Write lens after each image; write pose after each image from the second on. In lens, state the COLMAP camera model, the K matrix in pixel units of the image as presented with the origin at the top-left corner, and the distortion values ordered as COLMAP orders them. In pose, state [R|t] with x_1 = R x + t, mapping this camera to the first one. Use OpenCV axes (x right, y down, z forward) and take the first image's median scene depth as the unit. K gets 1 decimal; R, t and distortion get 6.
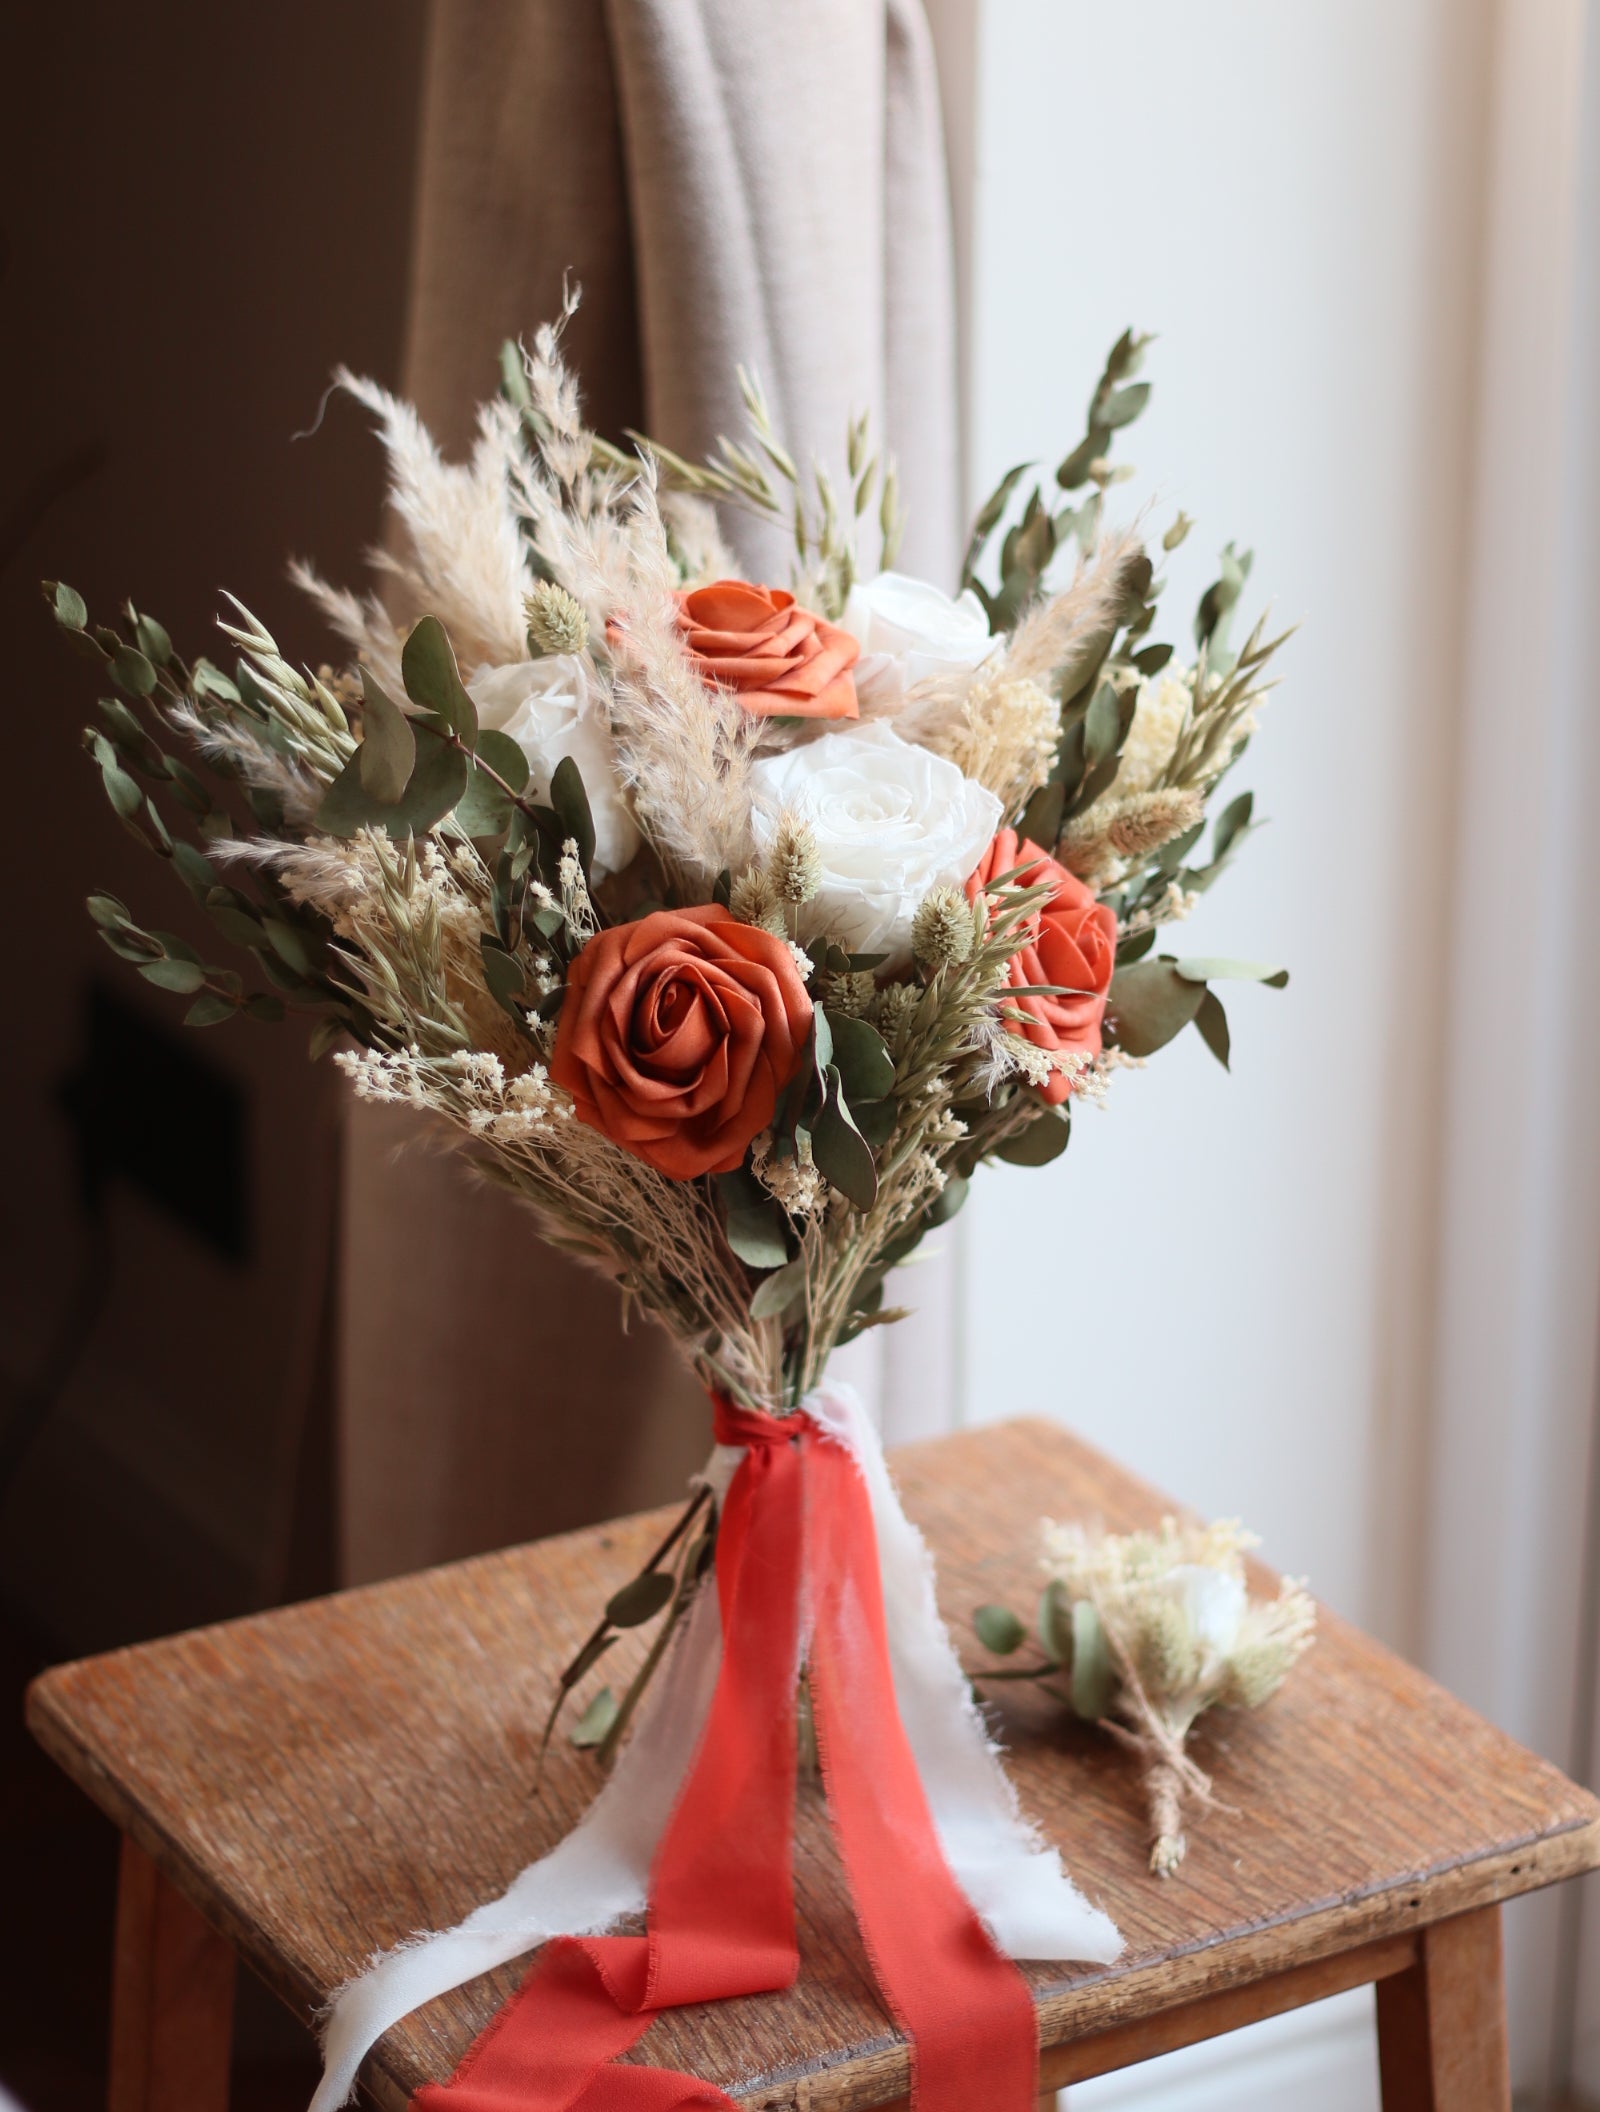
lens RADIAL K [[5701.3, 0, 800.0], [0, 5701.3, 1056.0], [0, 0, 1]] dist [-0.095205, -0.434585]
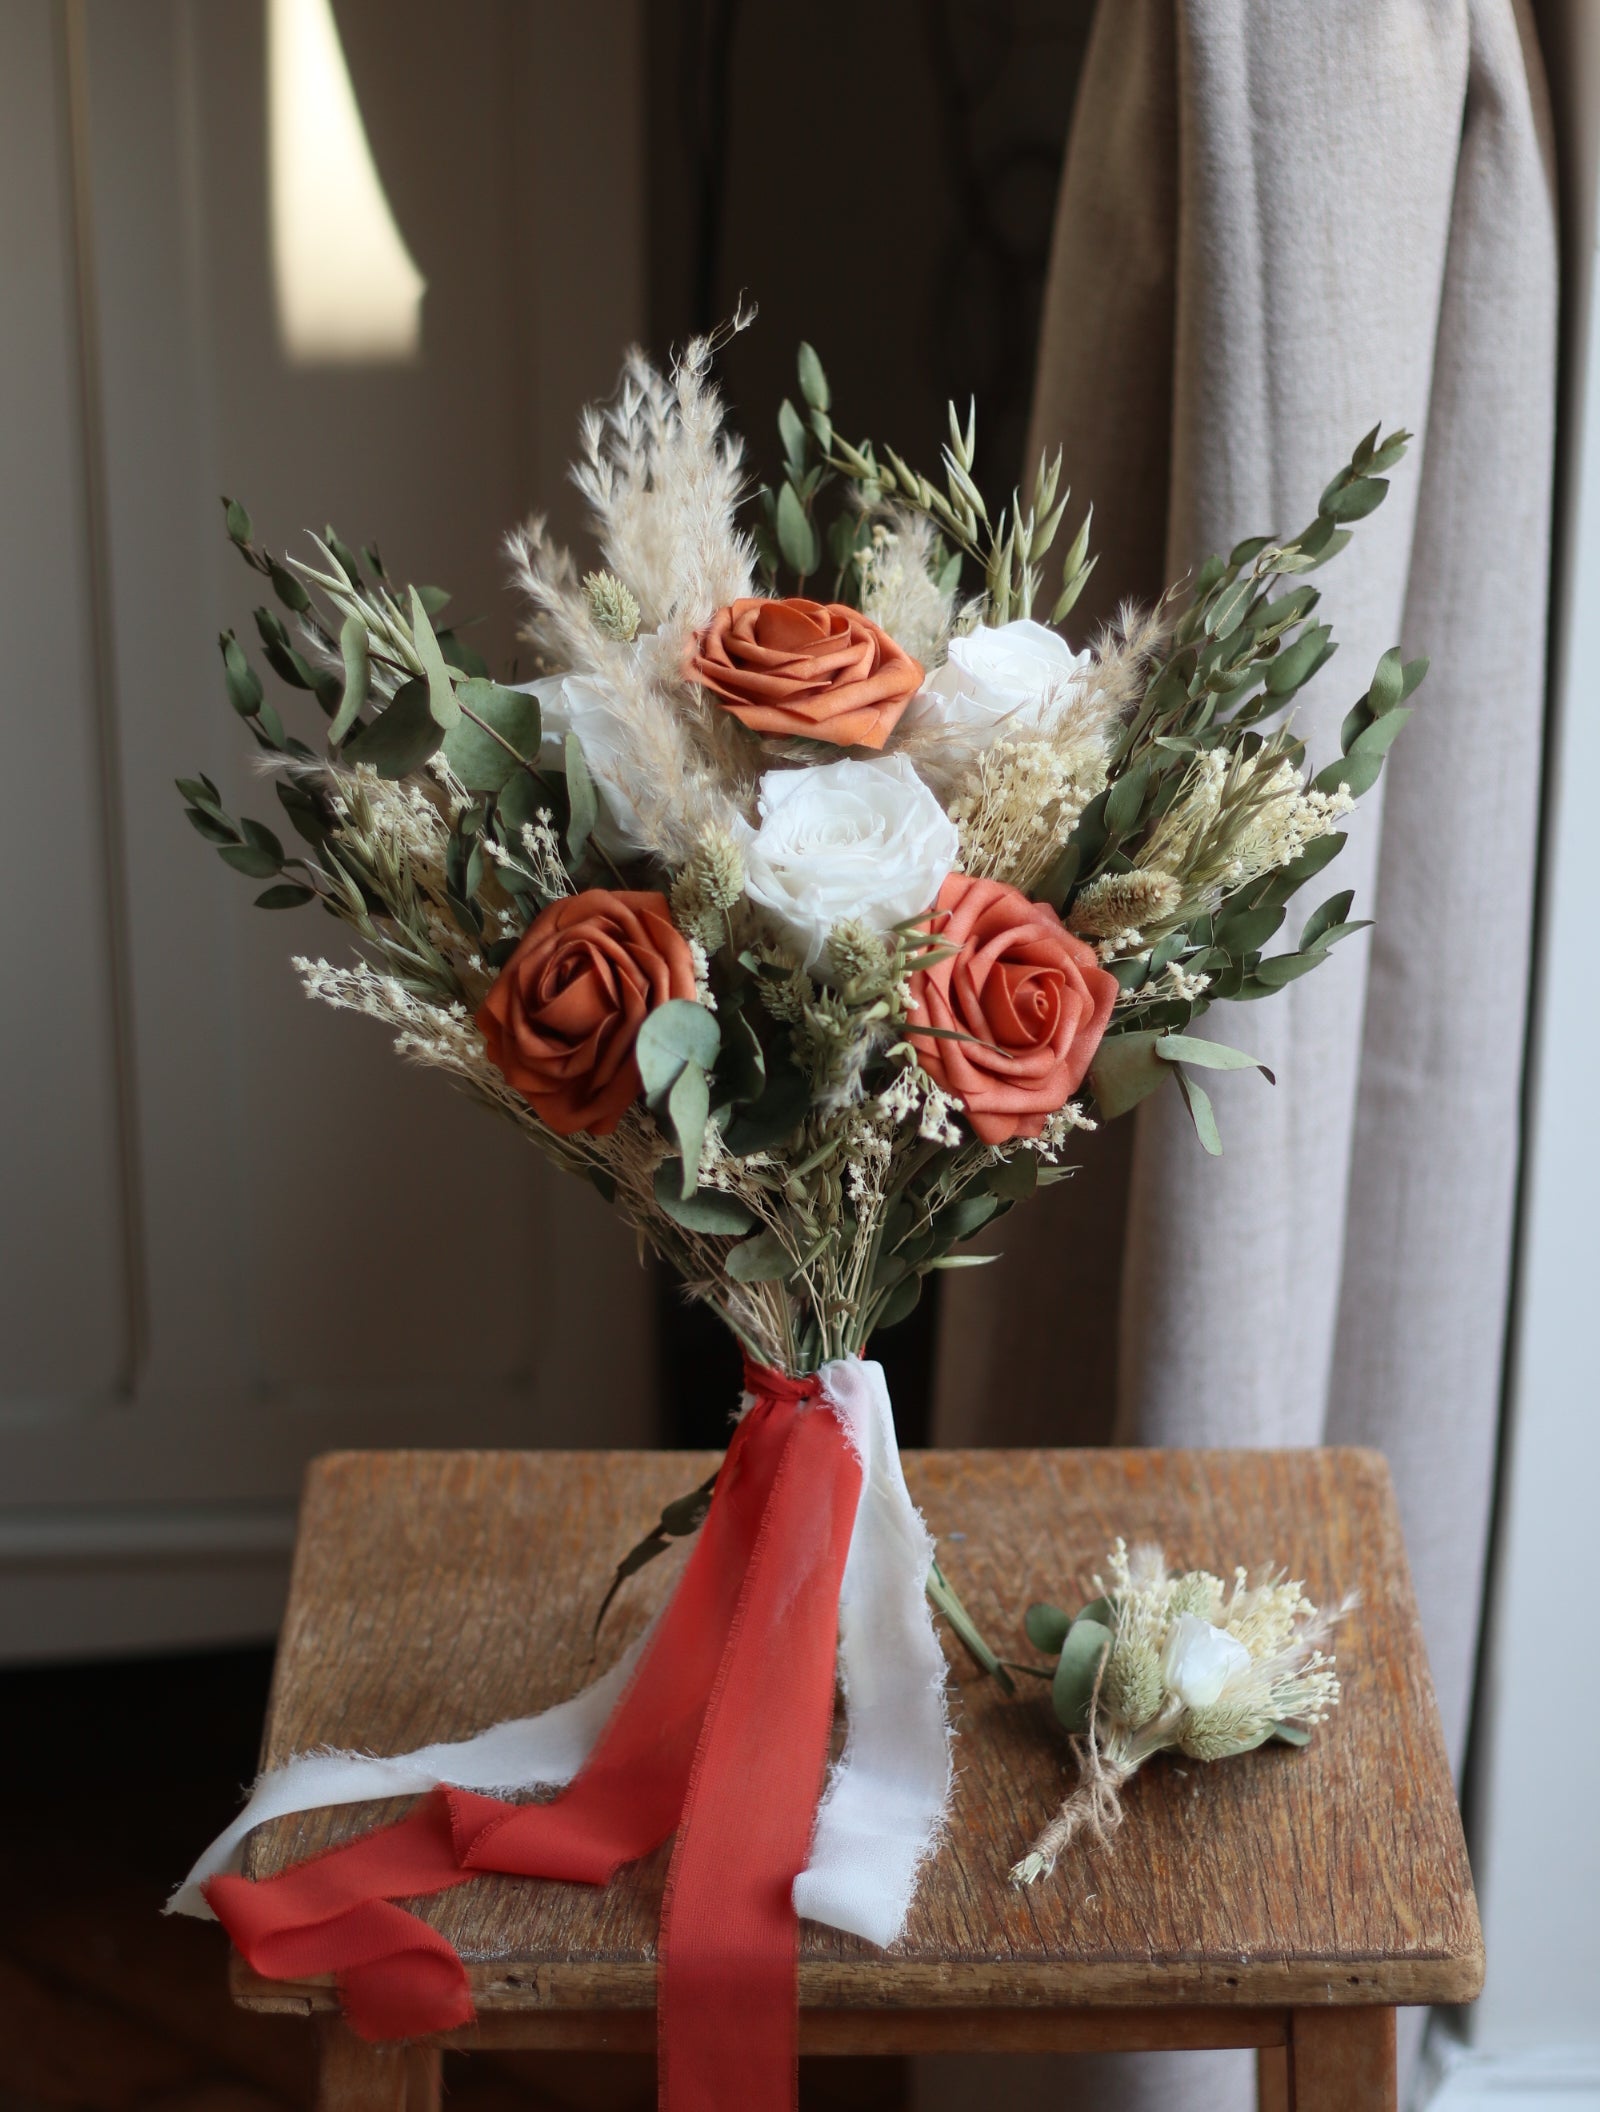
lens RADIAL K [[5701.3, 0, 800.0], [0, 5701.3, 1056.0], [0, 0, 1]] dist [-0.095205, -0.434585]
pose [[0.865106, 0.207729, -0.456553, 0.484324], [-0.189770, 0.978104, 0.085443, -0.089375], [0.464305, 0.012722, 0.885584, 0.051866]]
